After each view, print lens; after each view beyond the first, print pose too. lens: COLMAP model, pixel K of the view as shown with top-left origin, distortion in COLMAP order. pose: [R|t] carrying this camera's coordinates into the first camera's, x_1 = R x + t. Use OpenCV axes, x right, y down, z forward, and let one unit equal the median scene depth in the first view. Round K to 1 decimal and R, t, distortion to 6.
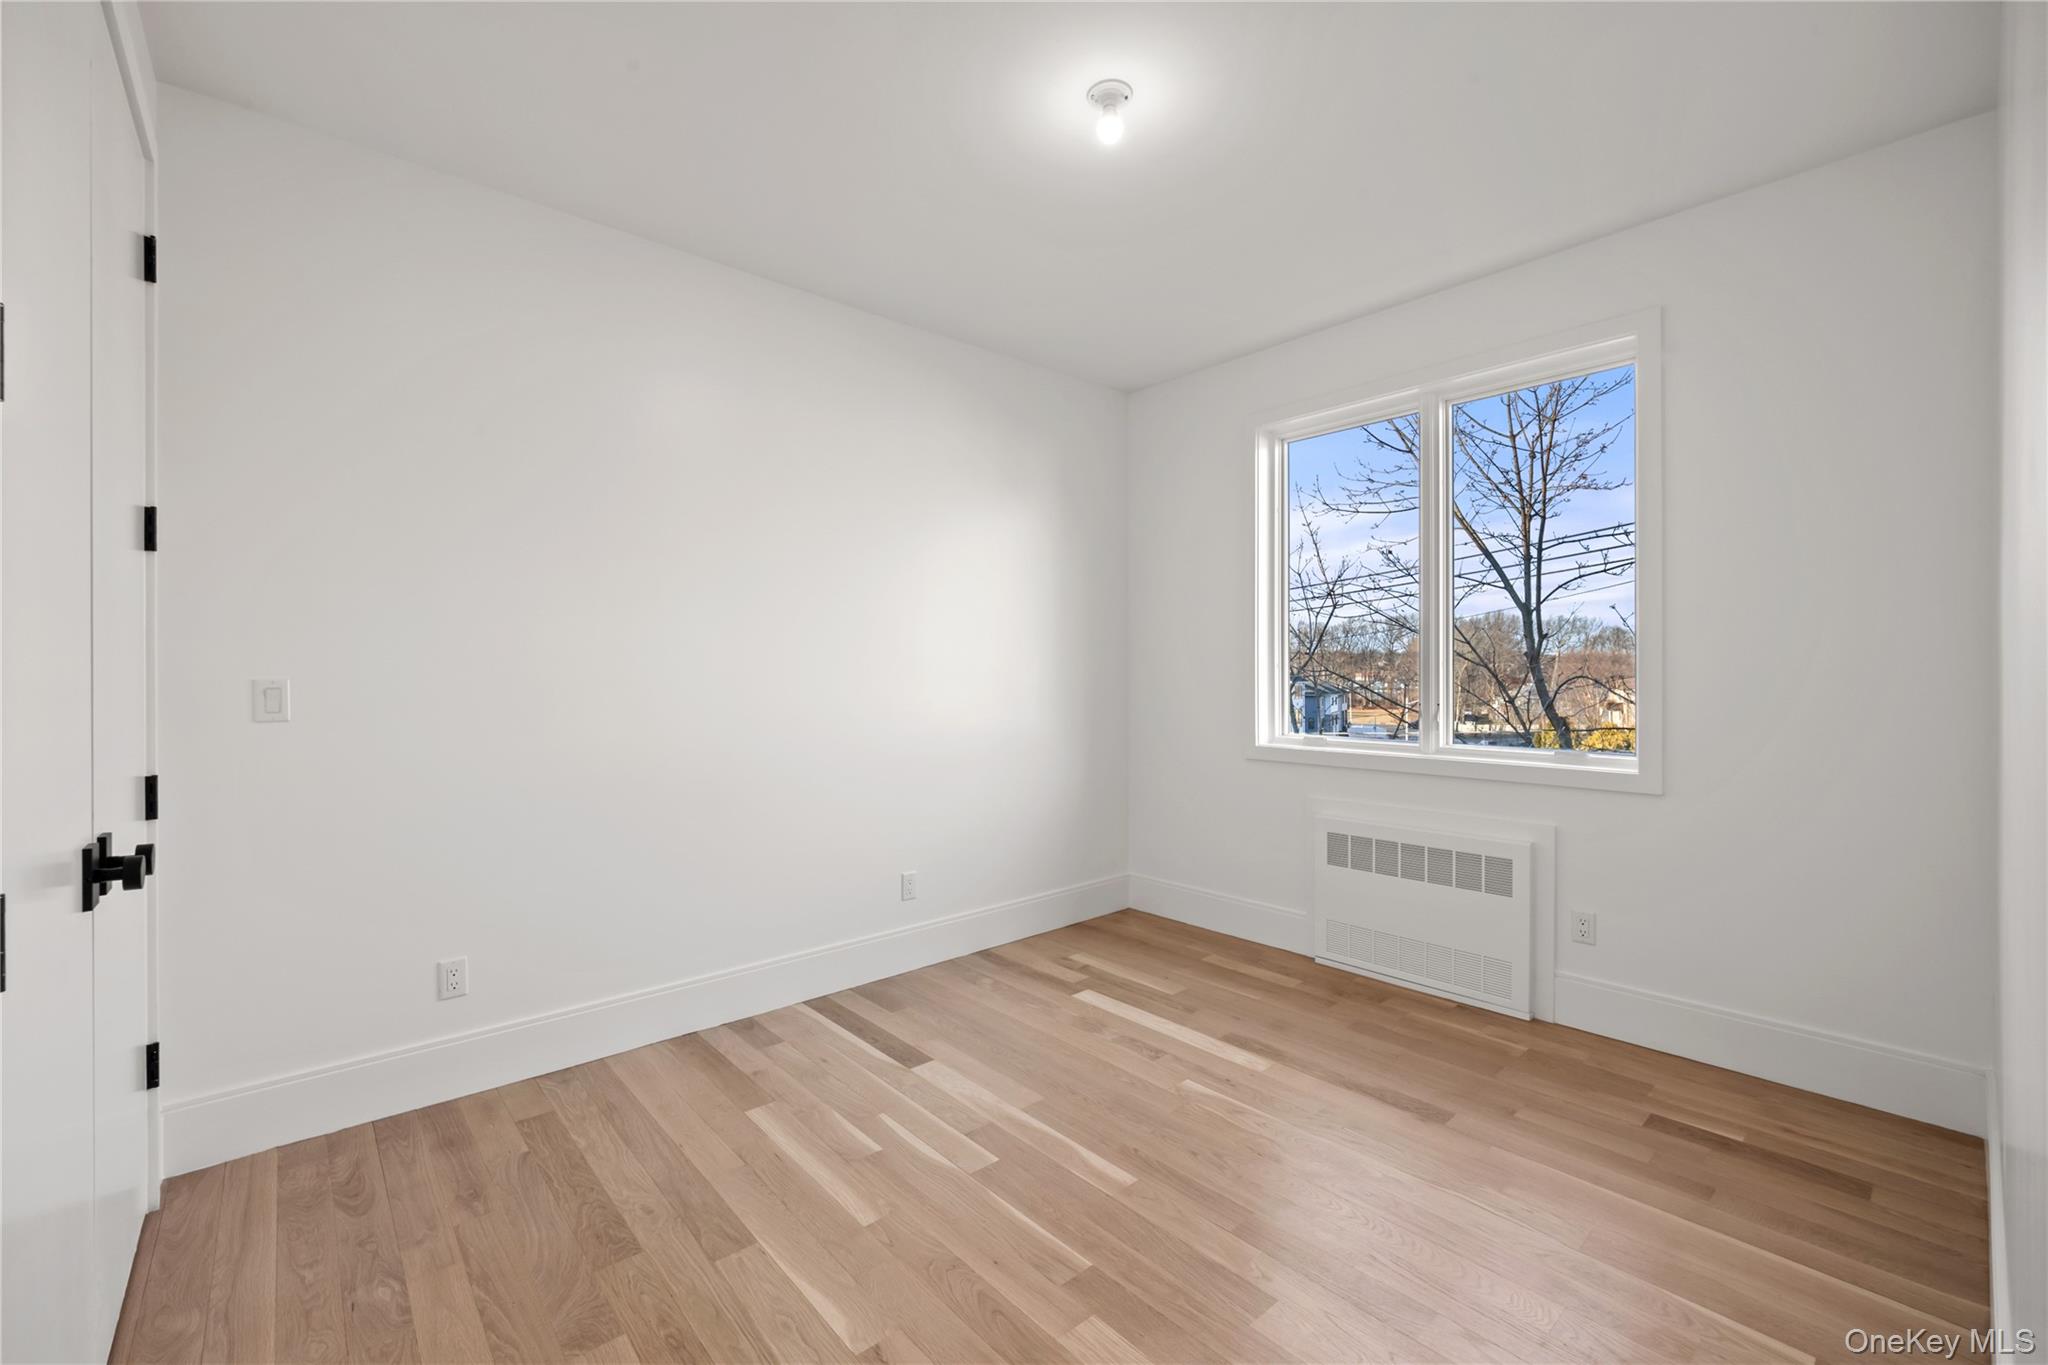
lens RADIAL K [[1010.2, 0, 1024.0], [0, 1010.2, 682.5], [0, 0, 1]] dist [-0.001847, -0.000199]
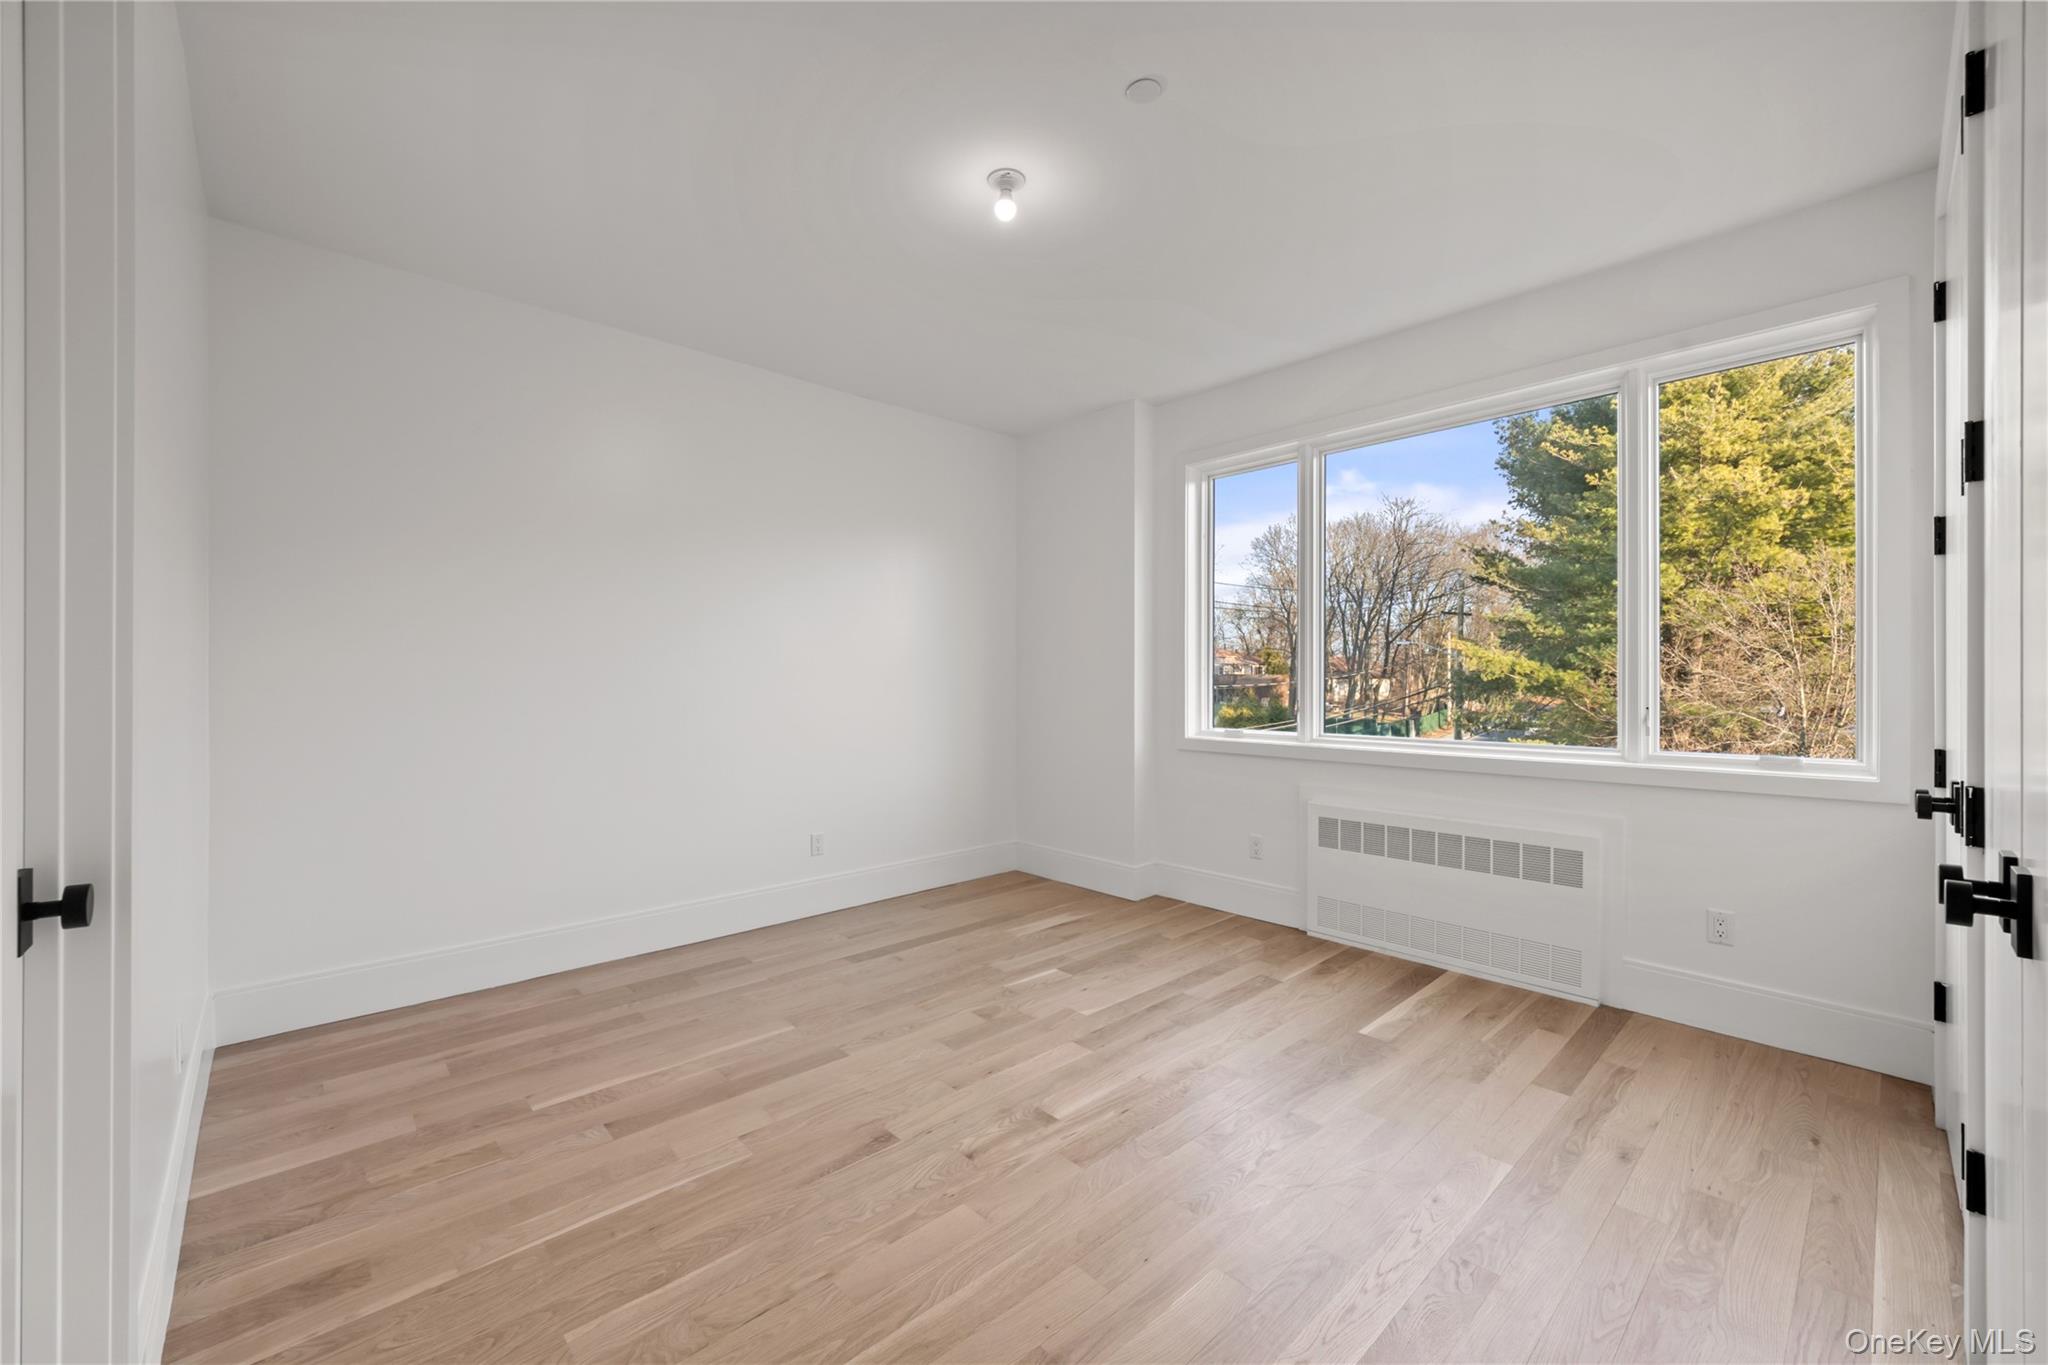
lens RADIAL K [[801.4, 0, 1024.0], [0, 801.4, 682.5], [0, 0, 1]] dist [0.014899, -0.000057]
pose [[0.993379, -0.004778, 0.114787, -0.156733], [0.004819, 0.999988, -0.000079, -0.001354], [-0.114785, 0.000632, 0.993390, 0.209059]]
